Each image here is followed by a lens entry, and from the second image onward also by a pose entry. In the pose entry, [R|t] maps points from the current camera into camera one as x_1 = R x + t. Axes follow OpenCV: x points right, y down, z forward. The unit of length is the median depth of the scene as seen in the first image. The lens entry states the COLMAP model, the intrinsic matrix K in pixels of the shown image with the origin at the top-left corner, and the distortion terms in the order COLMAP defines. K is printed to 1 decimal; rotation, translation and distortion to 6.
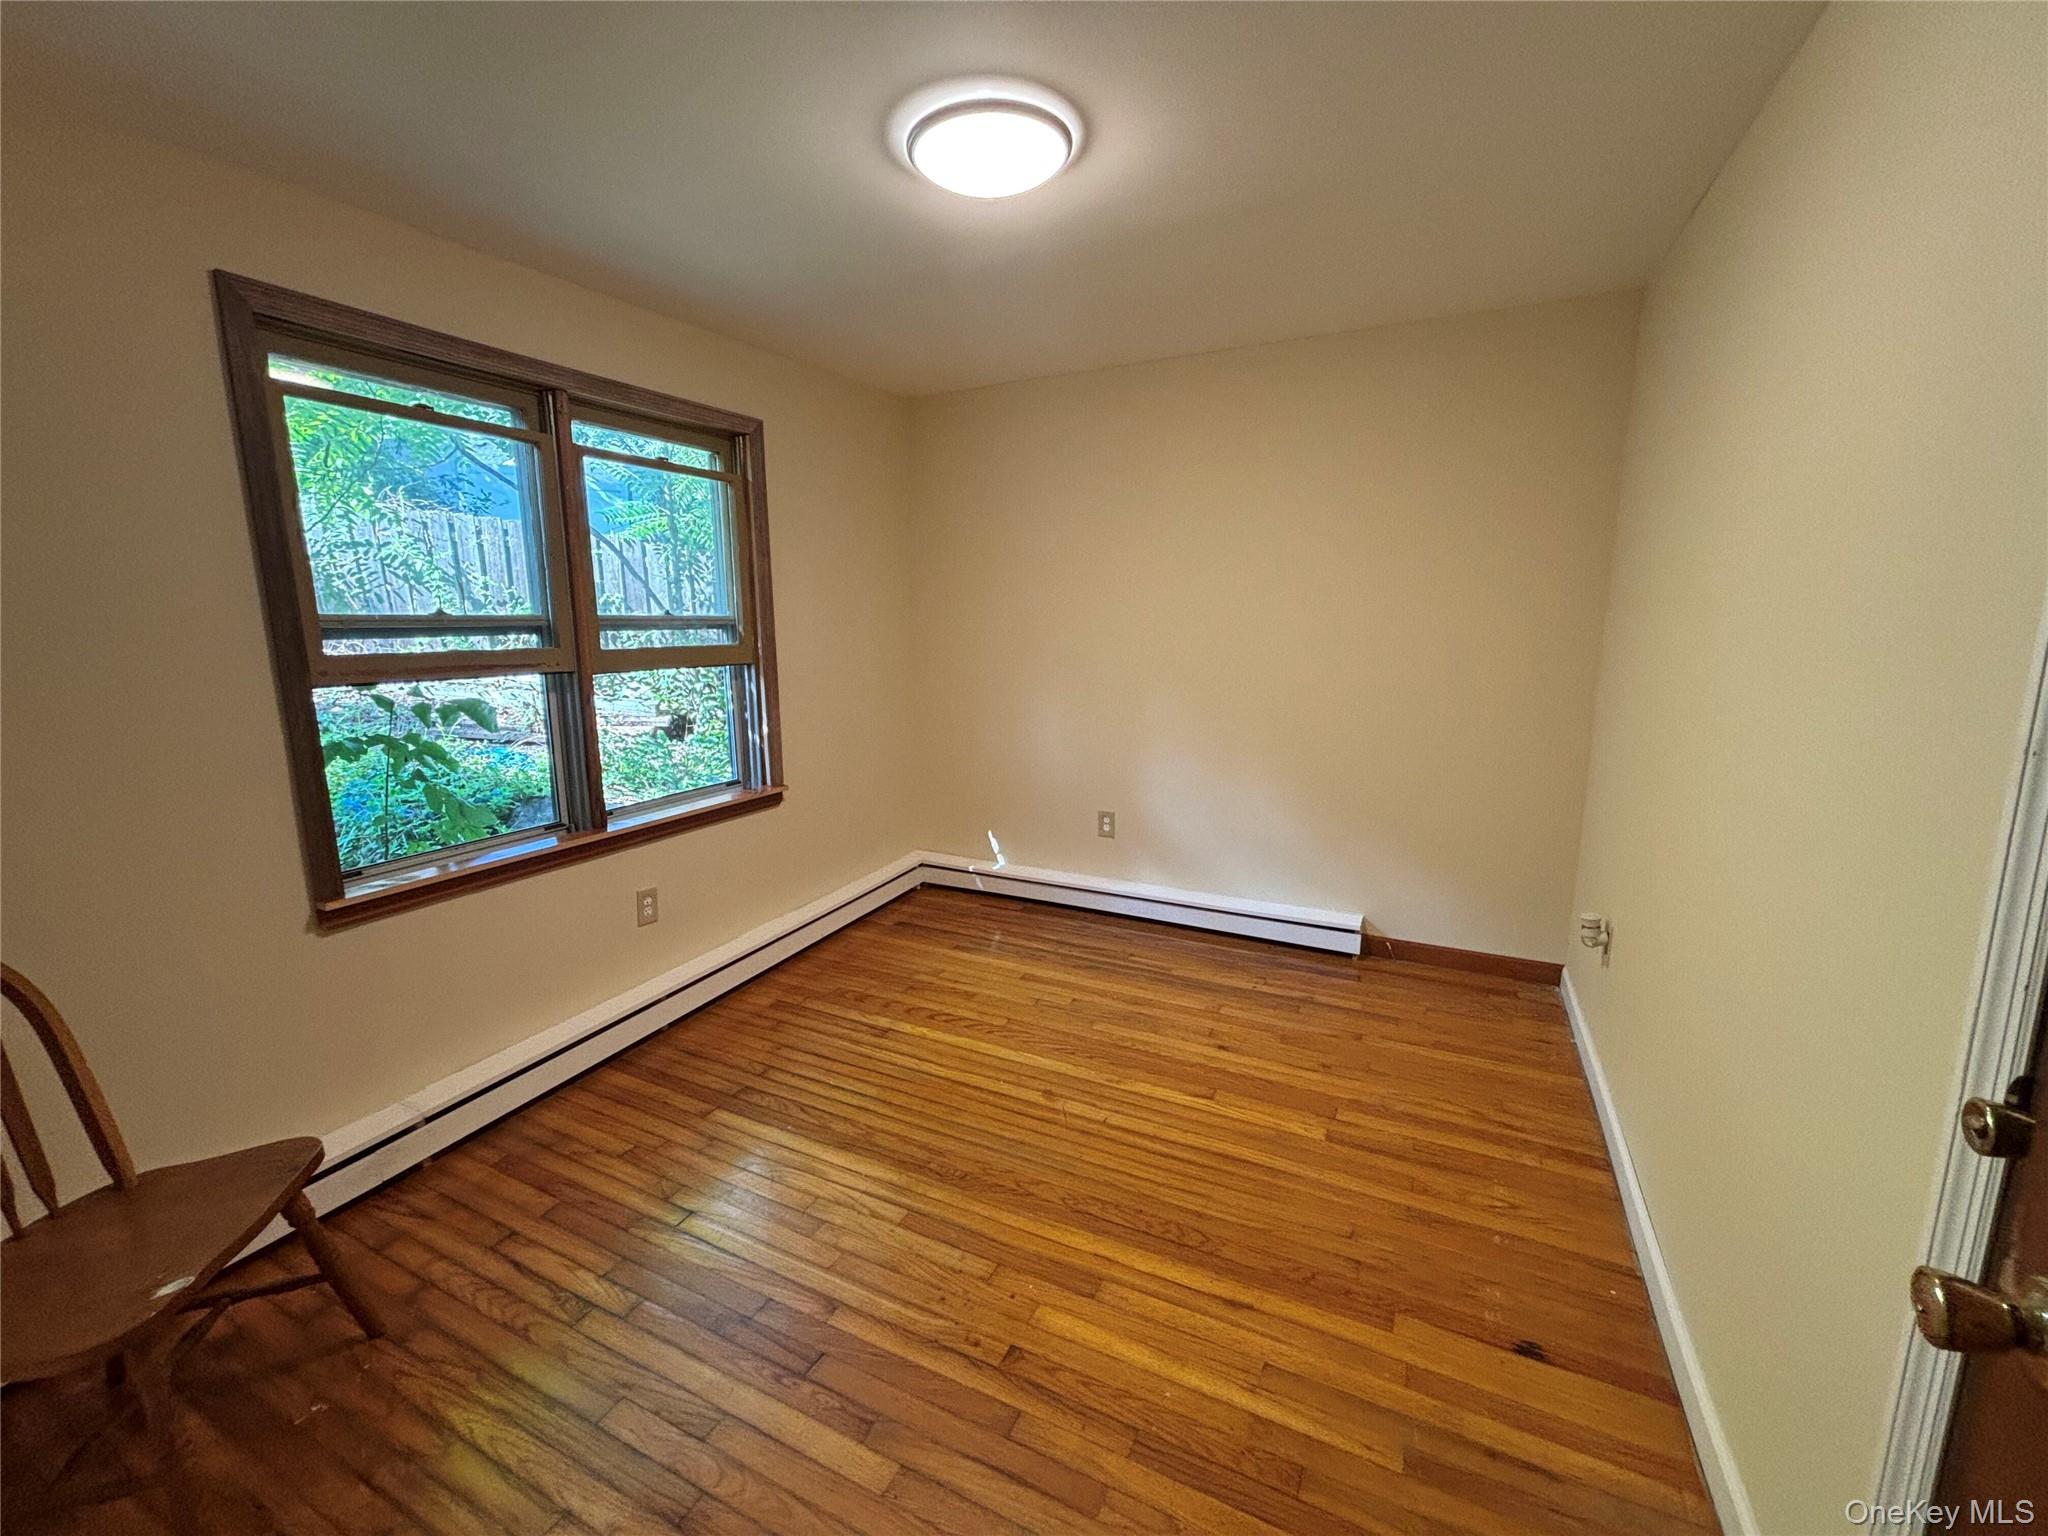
lens RADIAL K [[822.8, 0, 1028.6], [0, 822.8, 771.6], [0, 0, 1]] dist [0.002547, 0.000343]
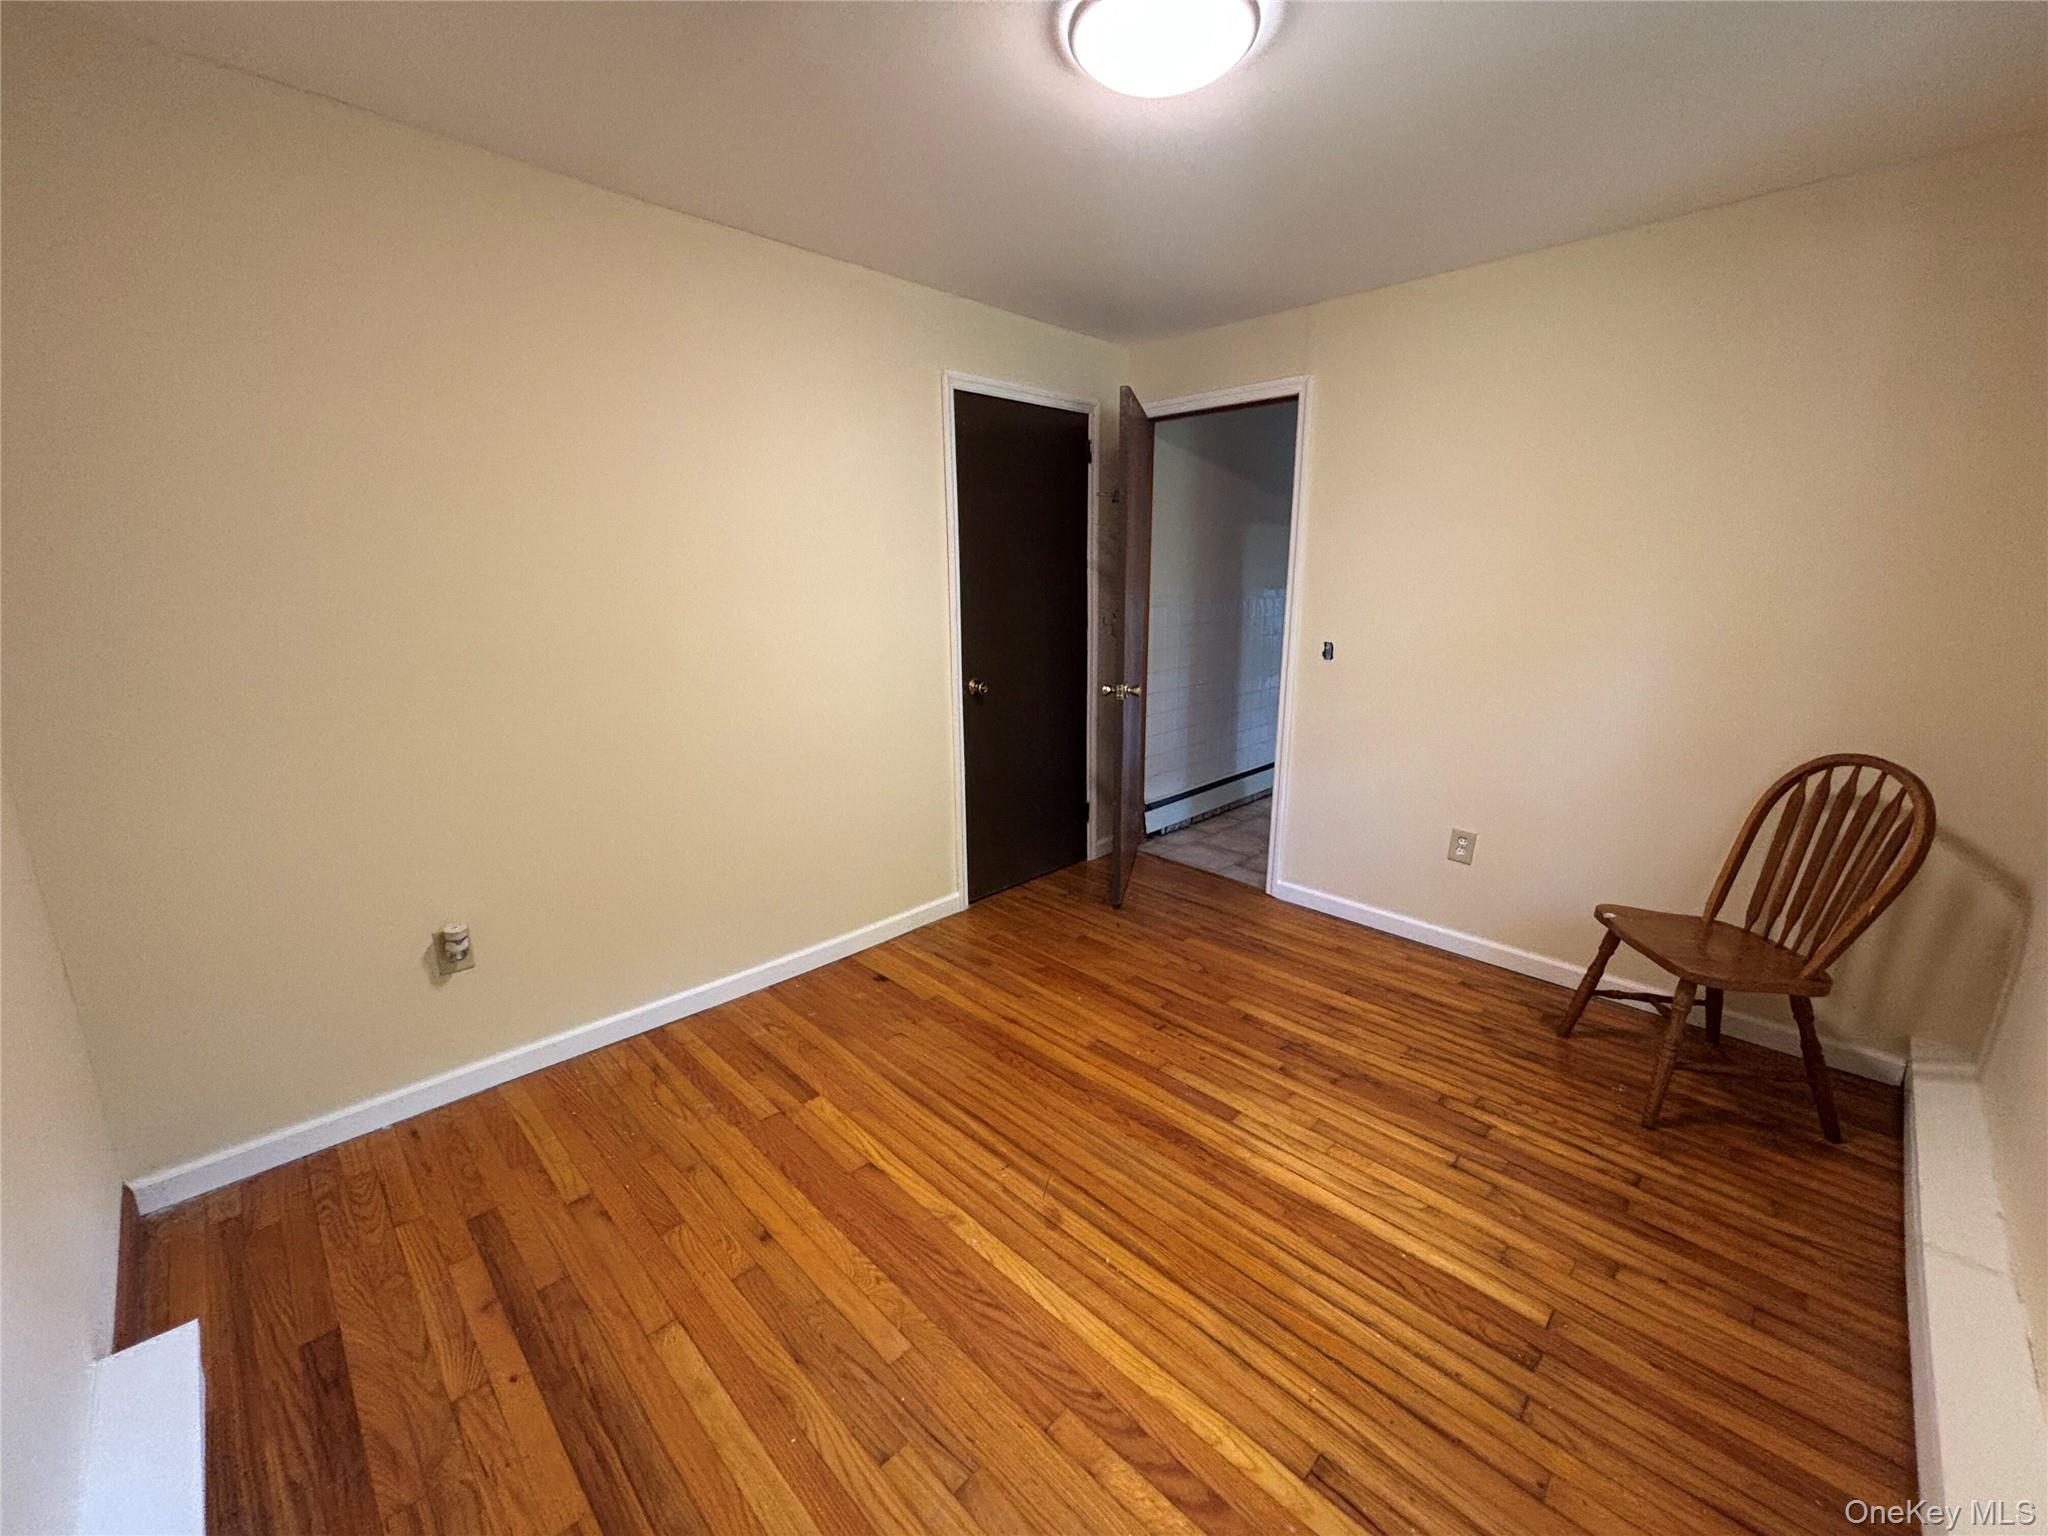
lens RADIAL K [[822.8, 0, 1028.6], [0, 822.8, 771.6], [0, 0, 1]] dist [0.002547, 0.000343]
pose [[-0.949086, -0.058548, 0.309527, -0.174397], [0.072332, 0.915821, 0.395020, -0.298315], [-0.306599, 0.397296, -0.864958, 1.605189]]
